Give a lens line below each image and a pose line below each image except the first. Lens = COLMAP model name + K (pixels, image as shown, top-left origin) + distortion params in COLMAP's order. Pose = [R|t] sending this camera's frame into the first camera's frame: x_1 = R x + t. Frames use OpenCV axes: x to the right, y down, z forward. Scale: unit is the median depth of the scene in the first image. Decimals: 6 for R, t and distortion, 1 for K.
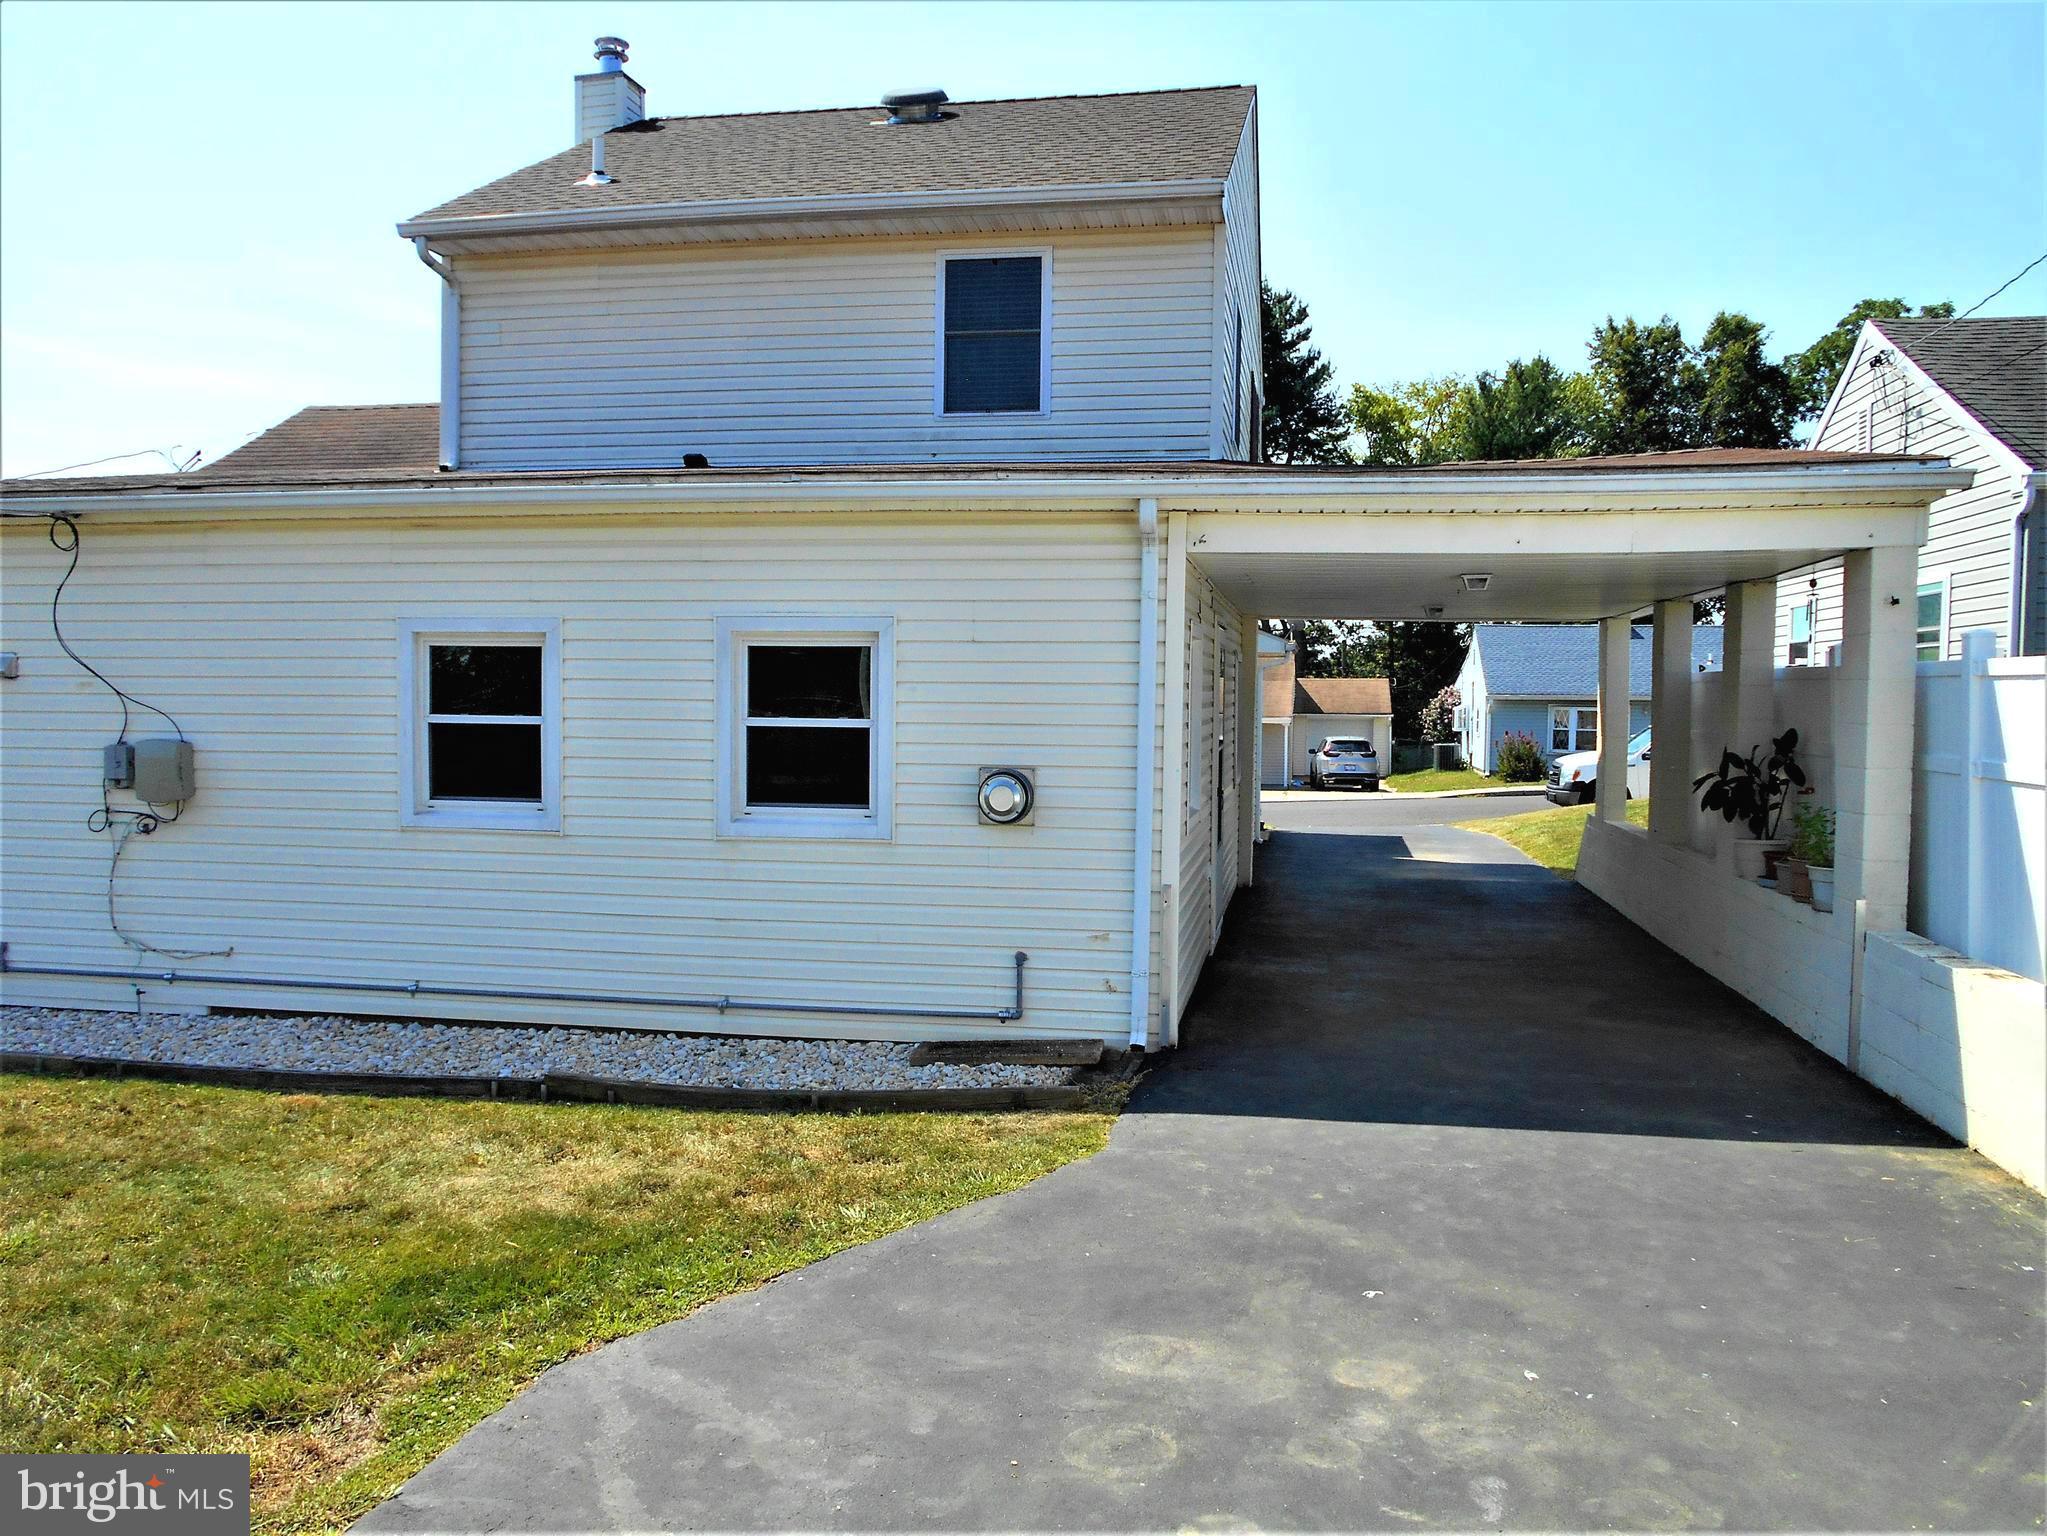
lens RADIAL K [[1570.4, 0, 1023.5], [0, 1570.4, 768.0], [0, 0, 1]] dist [-0.063221, 0.003271]
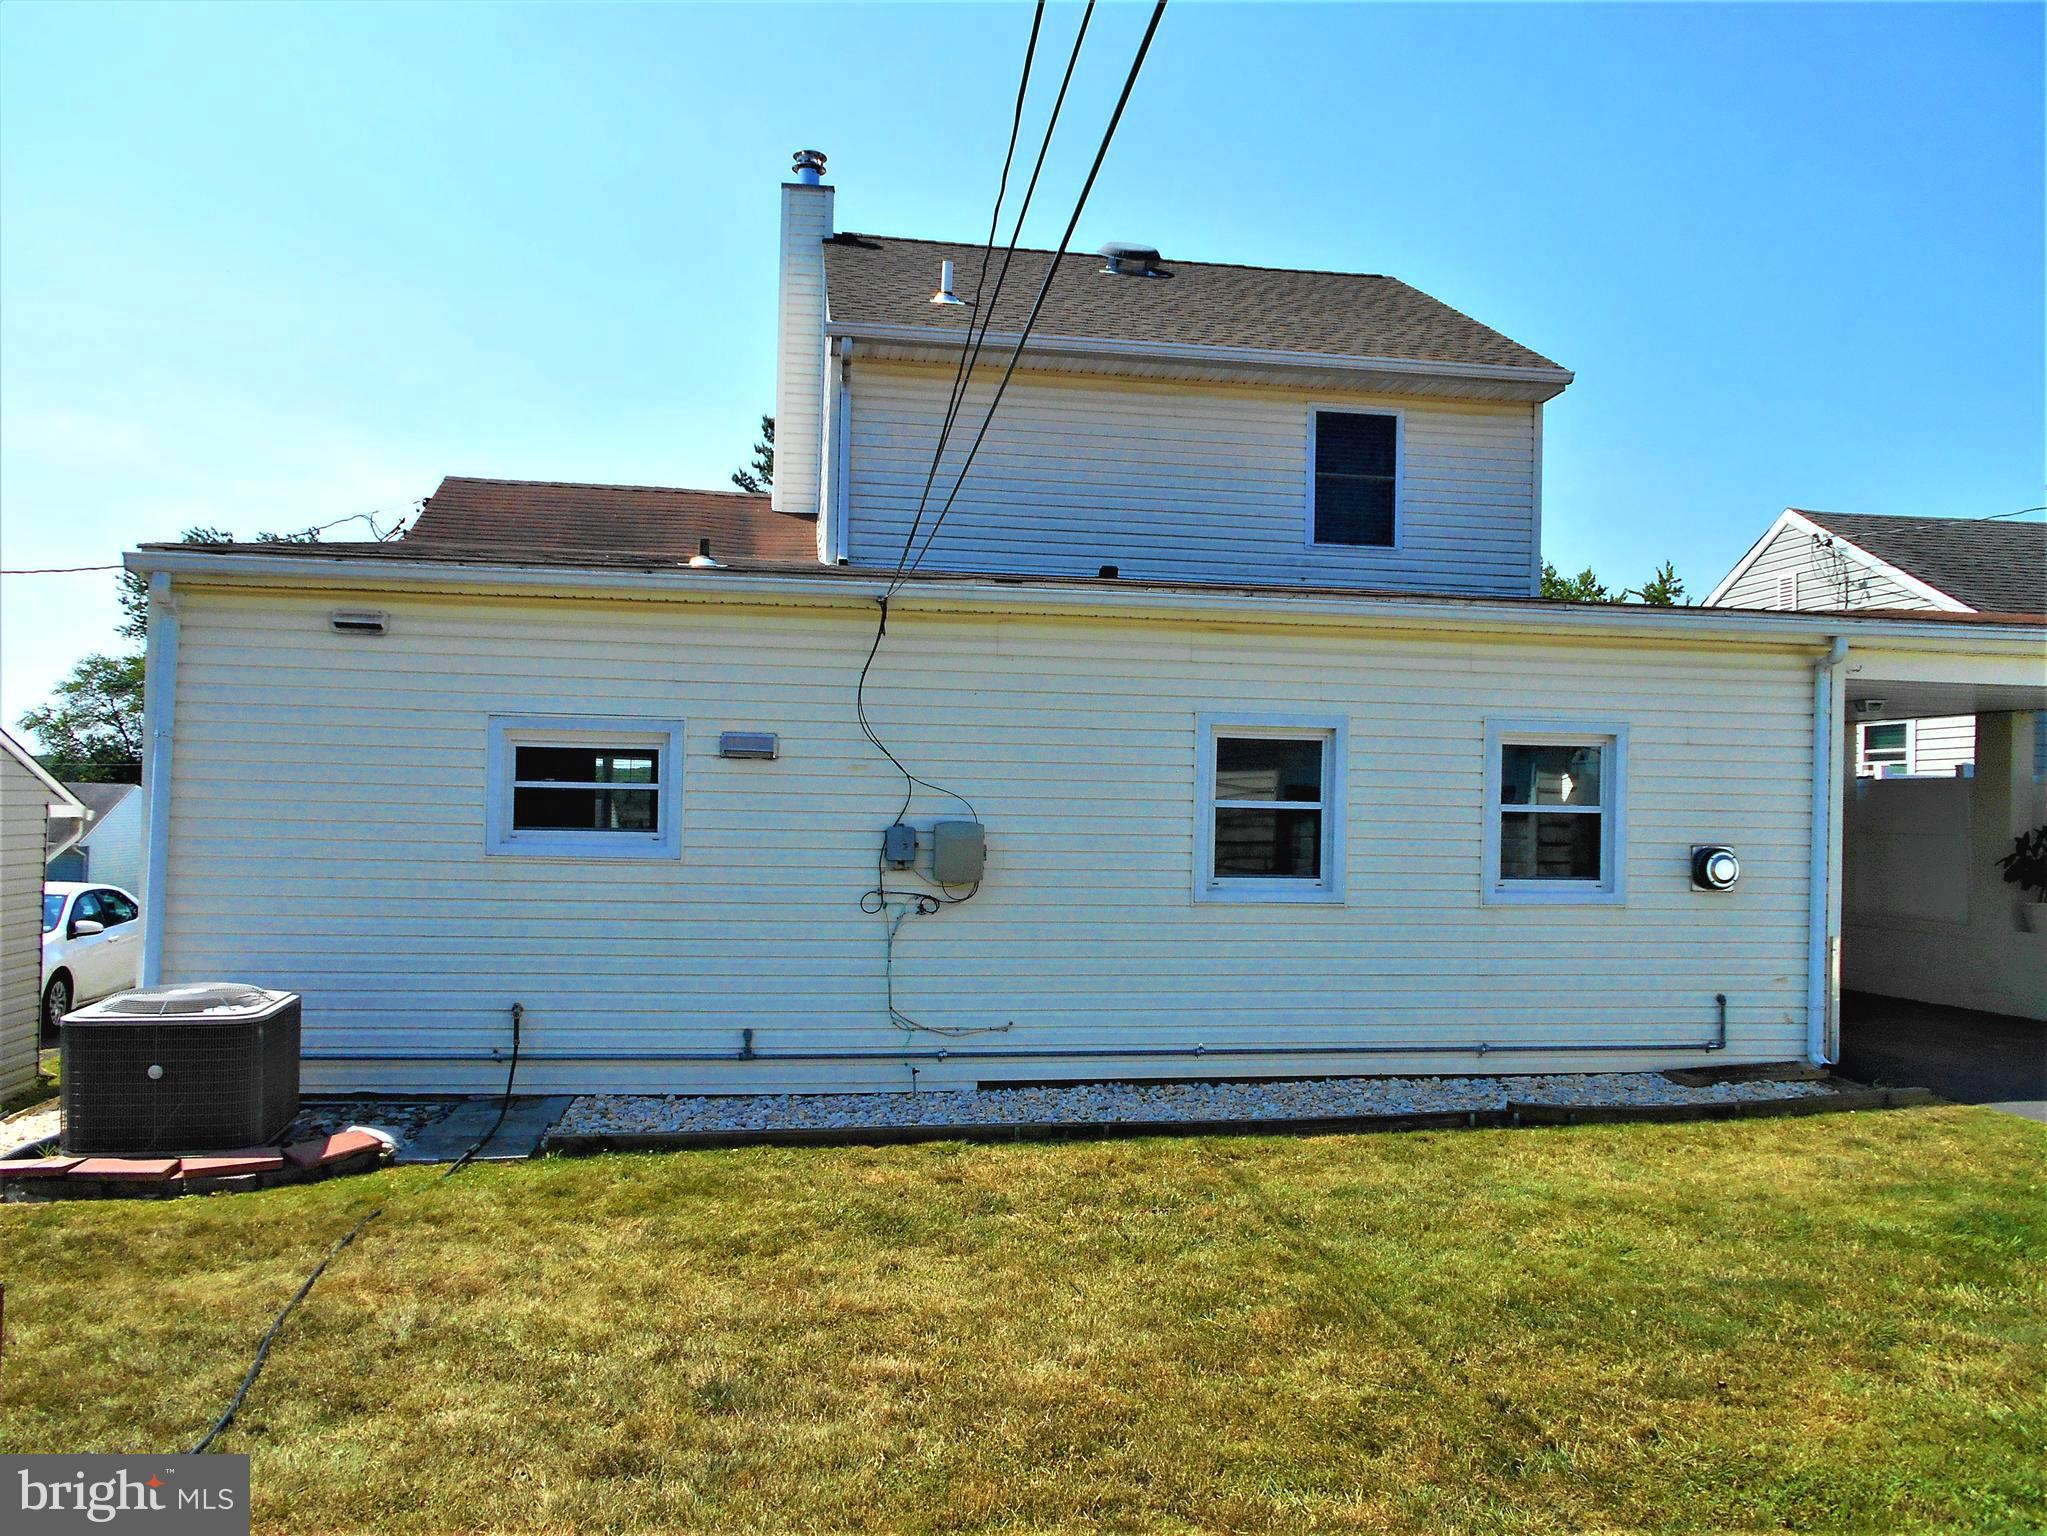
lens RADIAL K [[1422.2, 0, 1023.3], [0, 1422.2, 800.6], [0, 0, 1]] dist [0.018828, 0.001239]
pose [[0.950573, 0.005113, 0.310458, -0.798017], [0.003984, 0.999581, -0.028659, -0.005311], [-0.310474, 0.028479, 0.950155, 0.080763]]
